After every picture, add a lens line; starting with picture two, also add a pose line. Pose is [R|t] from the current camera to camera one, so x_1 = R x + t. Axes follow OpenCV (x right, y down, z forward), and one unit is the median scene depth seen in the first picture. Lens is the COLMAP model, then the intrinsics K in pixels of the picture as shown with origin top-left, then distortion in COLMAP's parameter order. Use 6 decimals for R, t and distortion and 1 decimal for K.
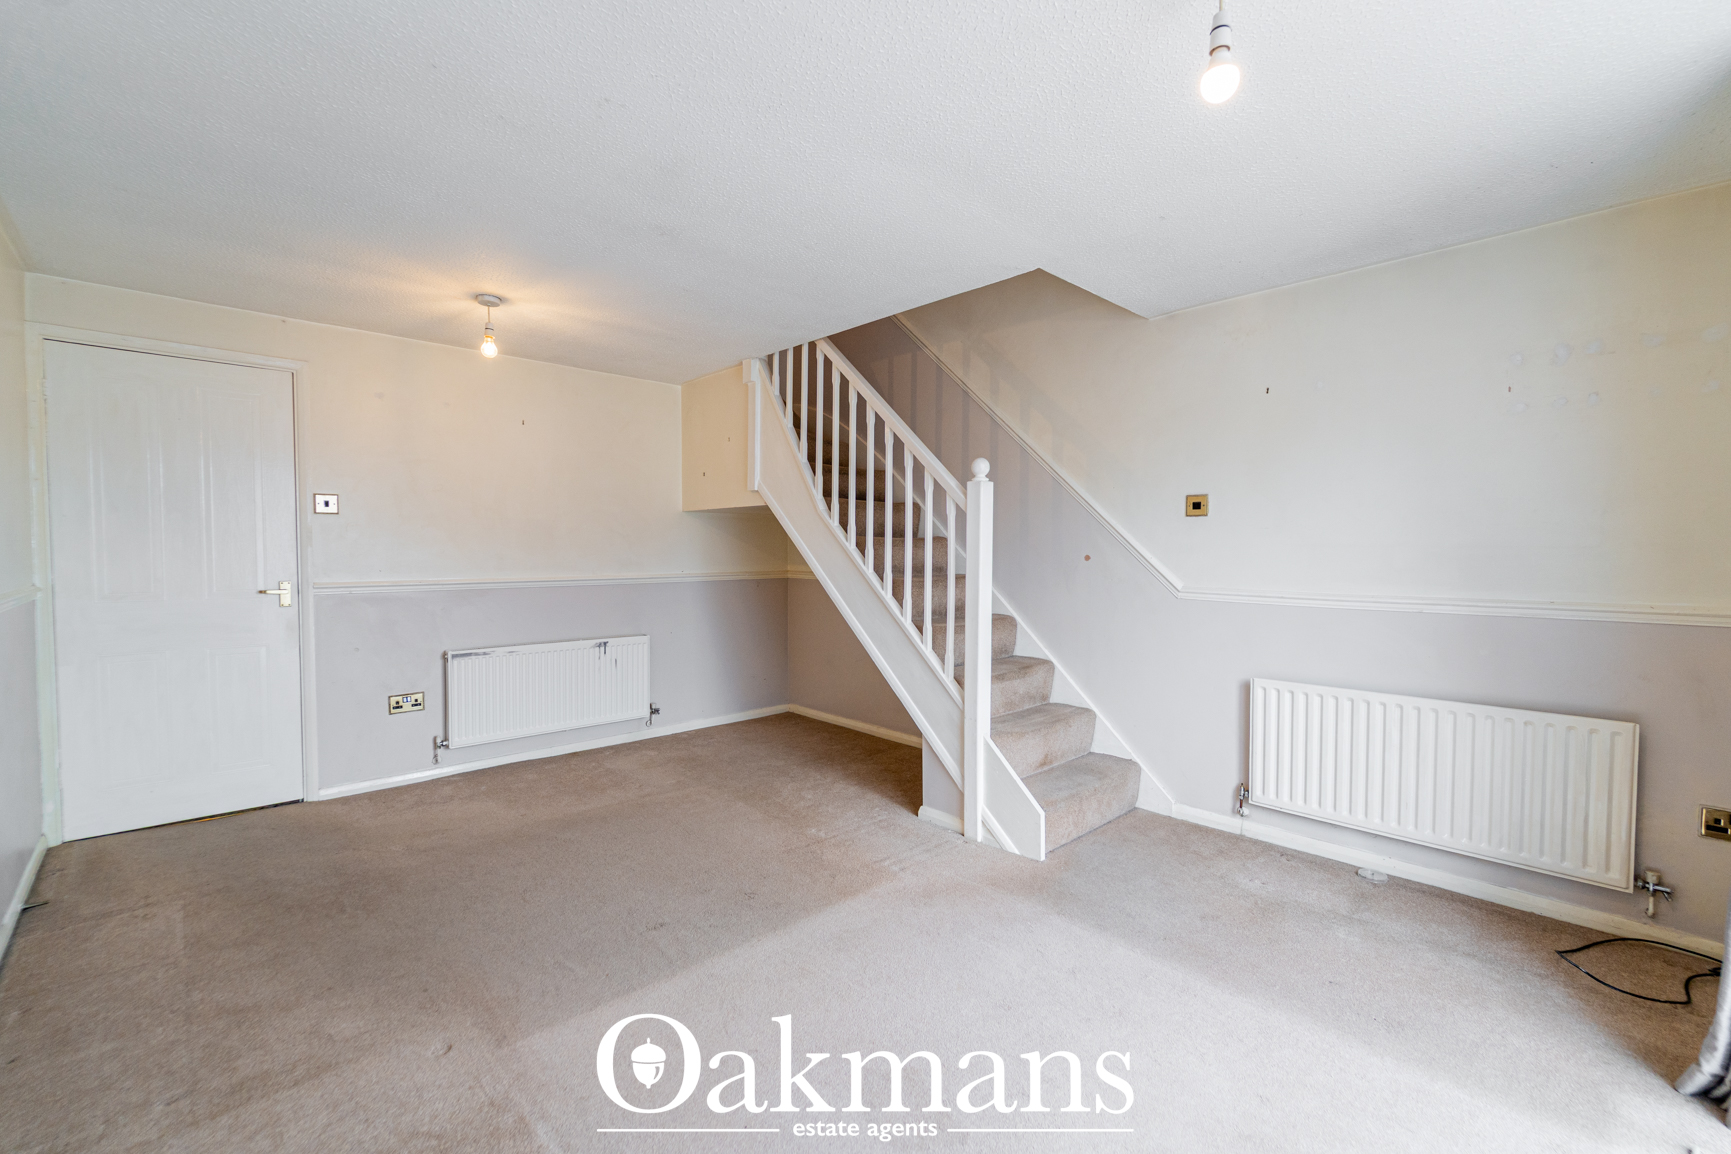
lens RADIAL K [[747.3, 0, 873.1], [0, 747.3, 579.9], [0, 0, 1]] dist [0.001147, -0.000199]
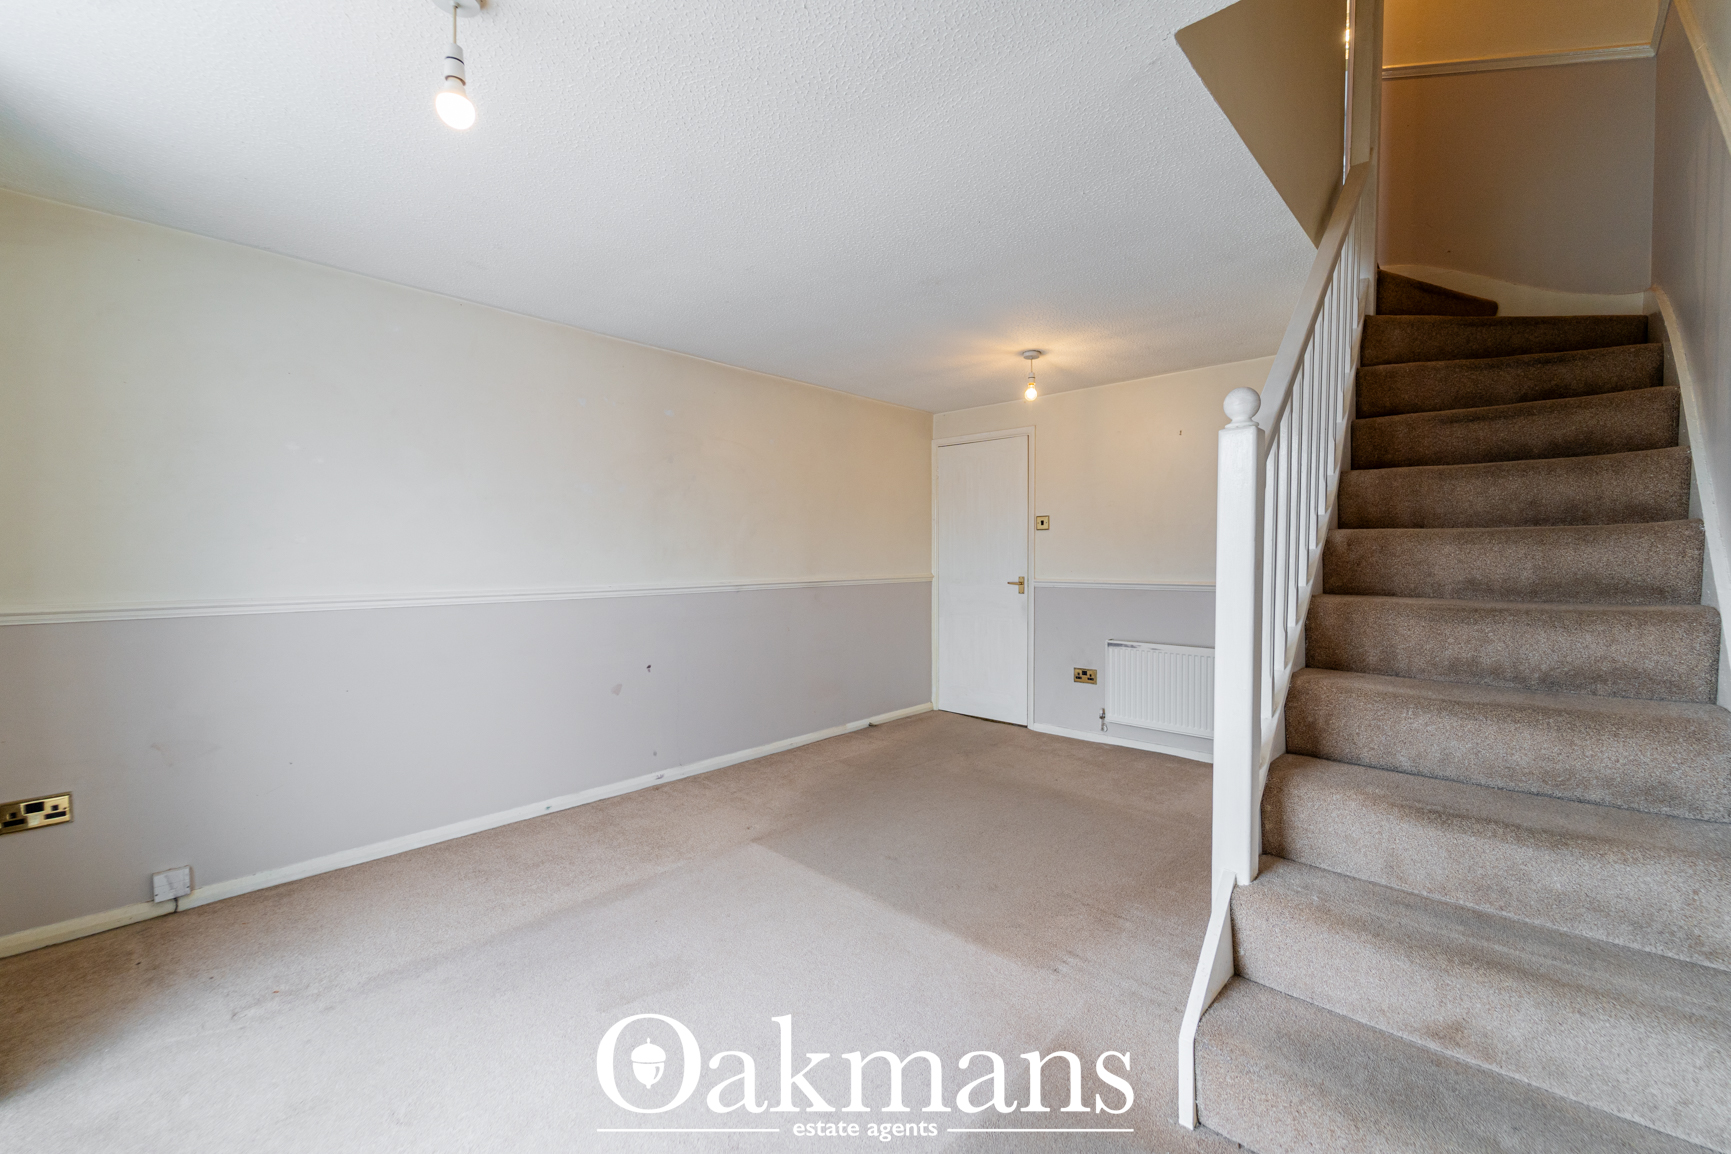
lens RADIAL K [[719.0, 0, 880.5], [0, 719.0, 575.9], [0, 0, 1]] dist [0.005094, -0.003576]
pose [[0.045746, 0.021626, -0.998719, 0.653717], [-0.039068, 0.999040, 0.019843, -0.017445], [0.998189, 0.038110, 0.046547, 0.673004]]
